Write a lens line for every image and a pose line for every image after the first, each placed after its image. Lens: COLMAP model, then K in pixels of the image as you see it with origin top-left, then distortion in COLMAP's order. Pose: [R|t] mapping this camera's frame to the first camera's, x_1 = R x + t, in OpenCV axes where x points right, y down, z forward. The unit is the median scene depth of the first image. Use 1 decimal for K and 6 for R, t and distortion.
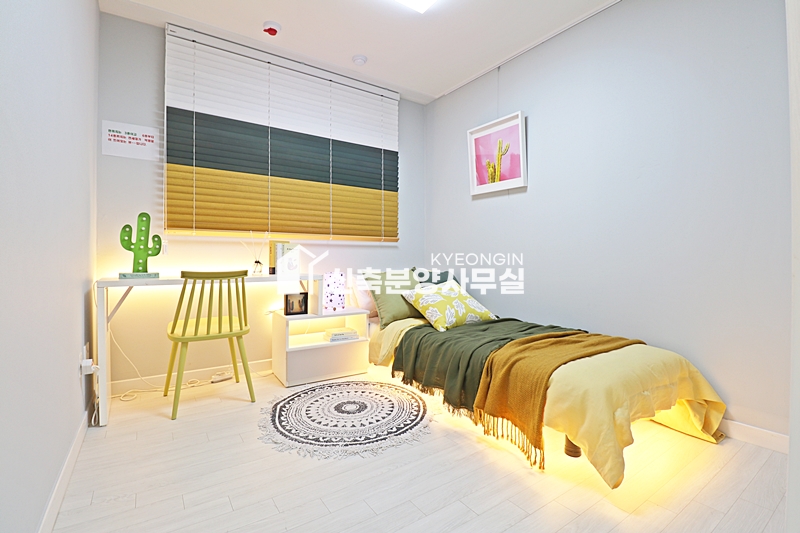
lens RADIAL K [[371.1, 0, 399.7], [0, 371.1, 257.9], [0, 0, 1]] dist [-0.003160, -0.011884]
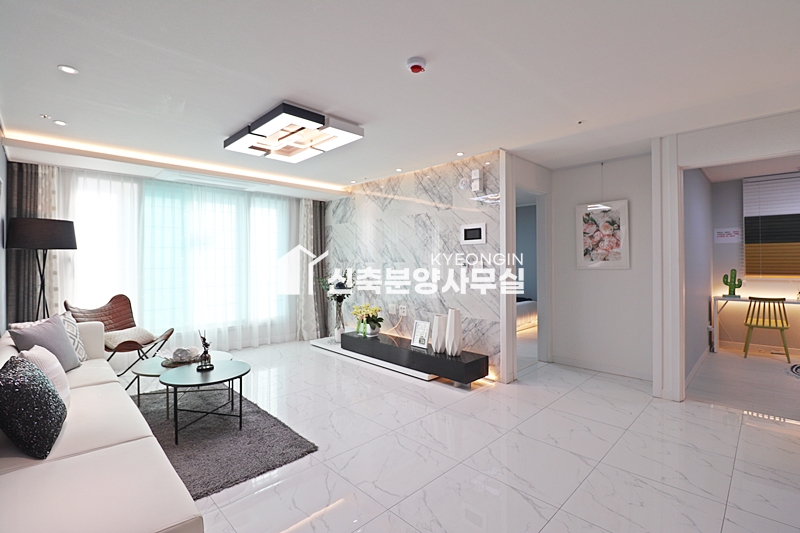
lens RADIAL K [[371.1, 0, 399.7], [0, 371.1, 257.9], [0, 0, 1]] dist [-0.003160, -0.011884]
pose [[0.163683, -0.008729, -0.986474, 1.249772], [0.014412, 0.999875, -0.006457, -0.210897], [0.986408, -0.013160, 0.163788, -1.454440]]
